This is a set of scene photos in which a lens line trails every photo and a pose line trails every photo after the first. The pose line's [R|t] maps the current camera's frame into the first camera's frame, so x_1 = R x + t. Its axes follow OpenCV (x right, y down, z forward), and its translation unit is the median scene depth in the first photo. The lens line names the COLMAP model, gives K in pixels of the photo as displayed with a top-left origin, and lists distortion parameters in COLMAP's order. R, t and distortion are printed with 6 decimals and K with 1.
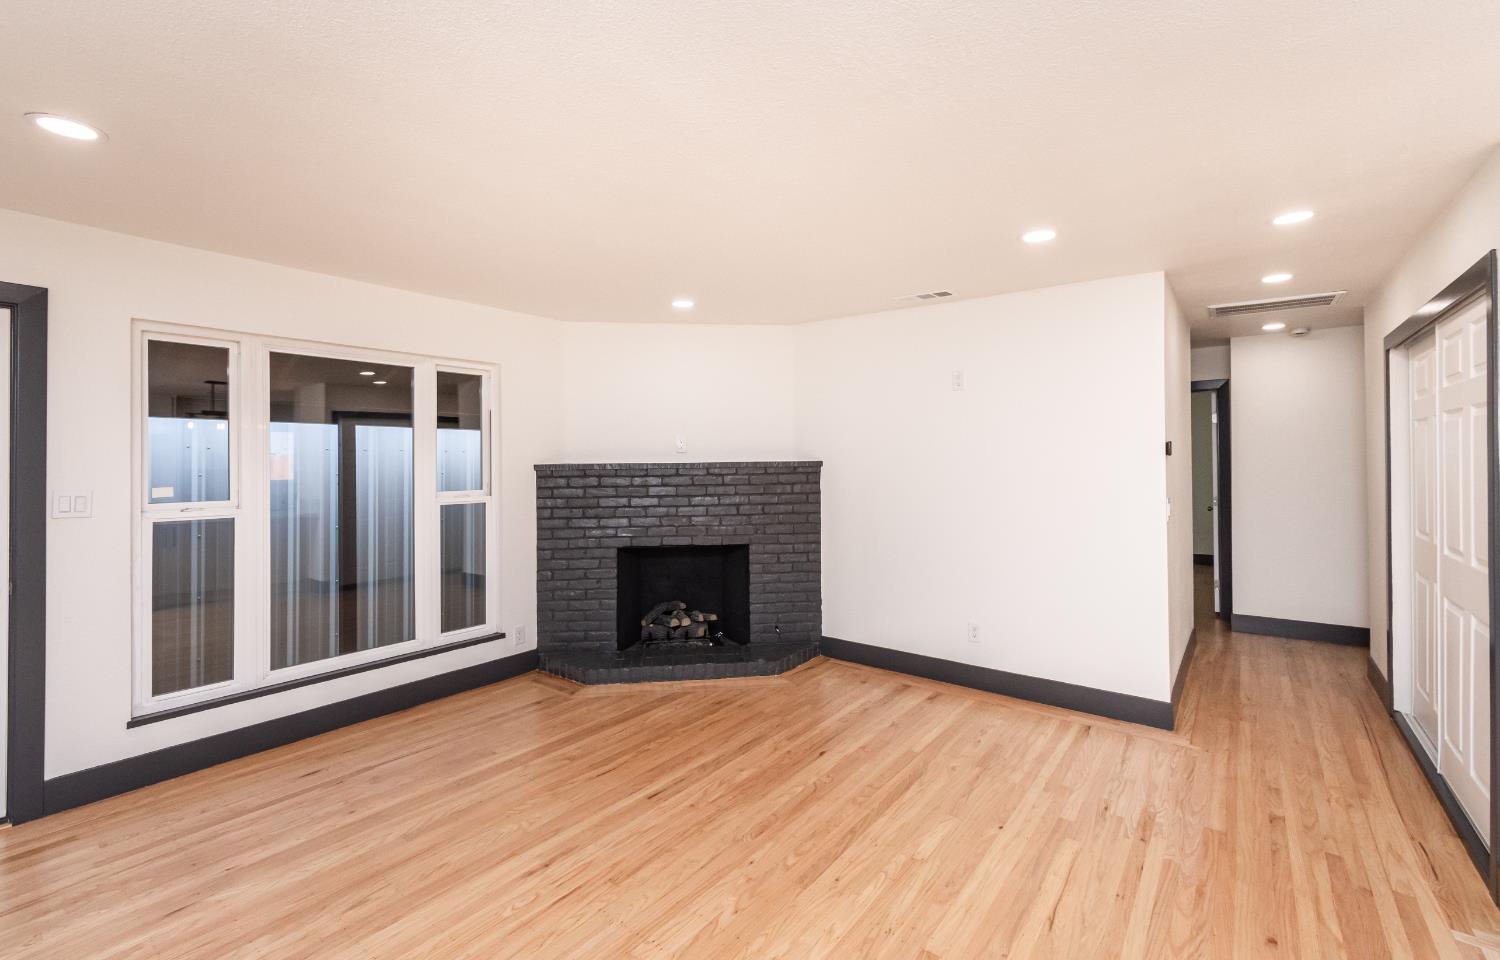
lens RADIAL K [[661.8, 0, 757.7], [0, 661.8, 461.4], [0, 0, 1]] dist [-0.004182, 0.001730]
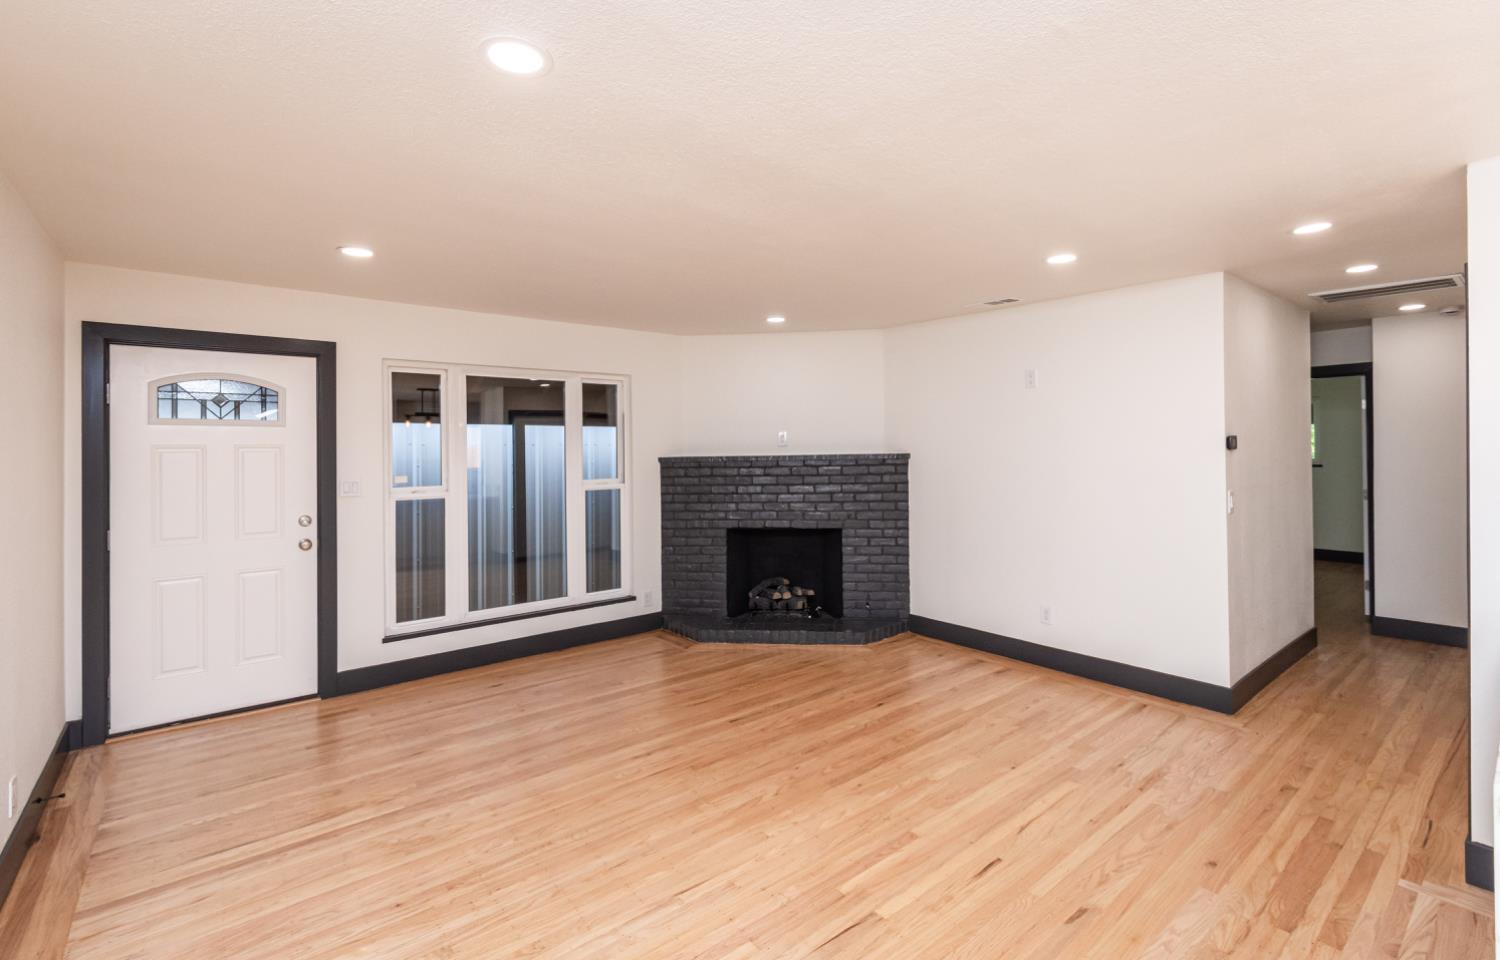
lens RADIAL K [[661.8, 0, 741.7], [0, 661.8, 458.0], [0, 0, 1]] dist [-0.004182, 0.001730]
pose [[0.972463, -0.001323, -0.233053, 0.112577], [0.004337, 0.999913, 0.012421, -0.010825], [0.233016, -0.013090, 0.972385, -0.167247]]
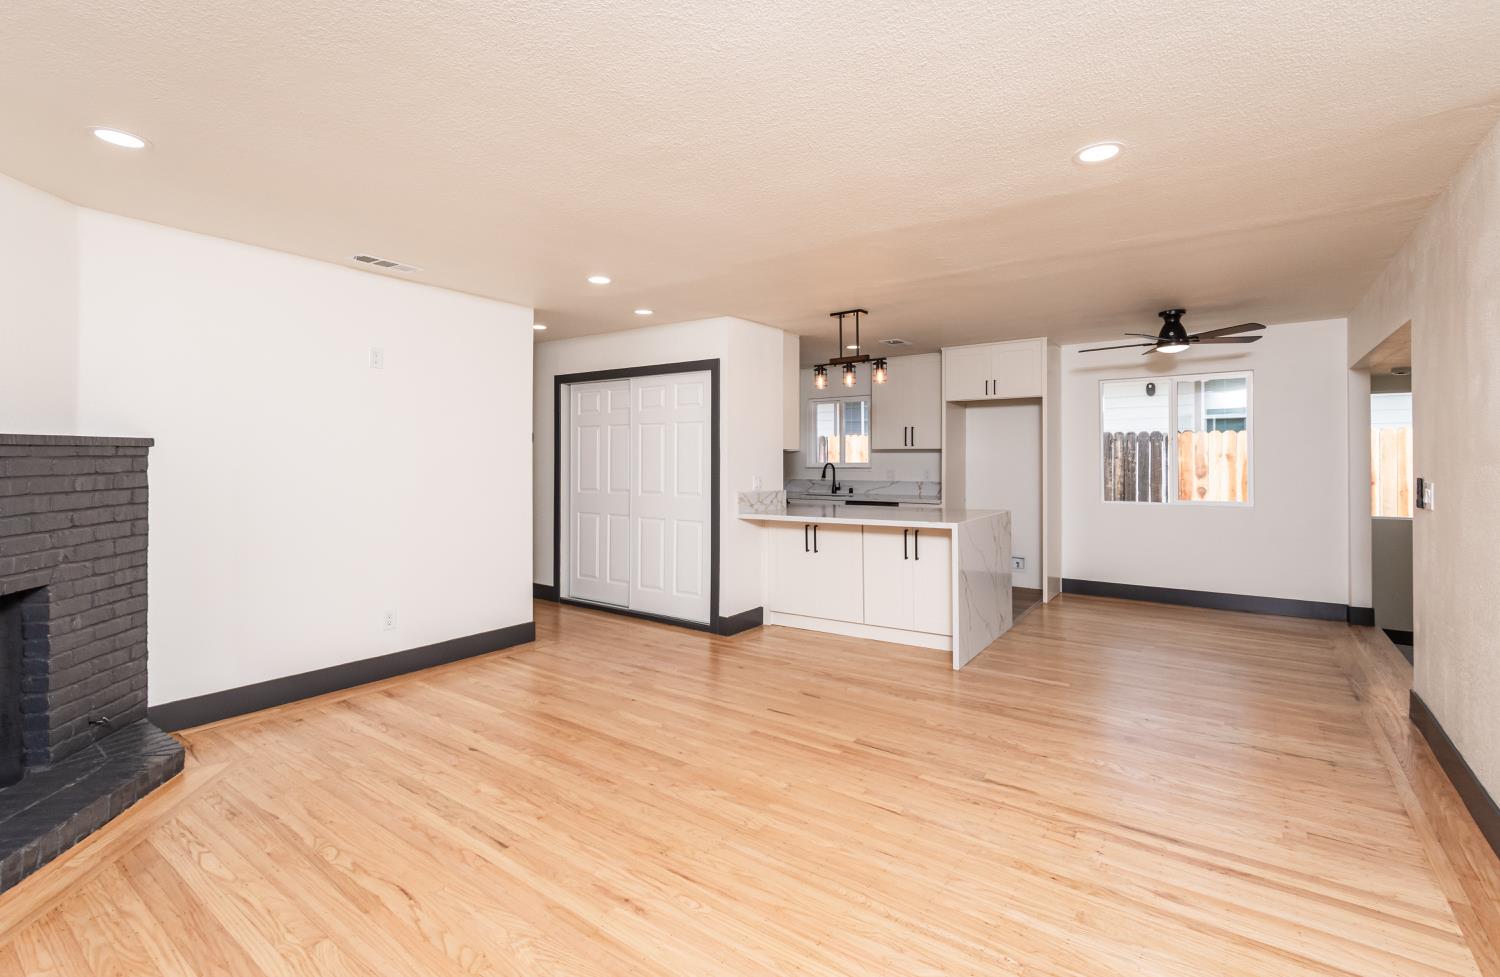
lens RADIAL K [[683.0, 0, 747.0], [0, 683.0, 465.8], [0, 0, 1]] dist [-0.006112, -0.000074]
pose [[-0.023798, -0.007191, 0.999691, -0.733310], [0.003892, 0.999966, 0.007285, 0.029823], [-0.999709, 0.004064, -0.023770, 0.533157]]
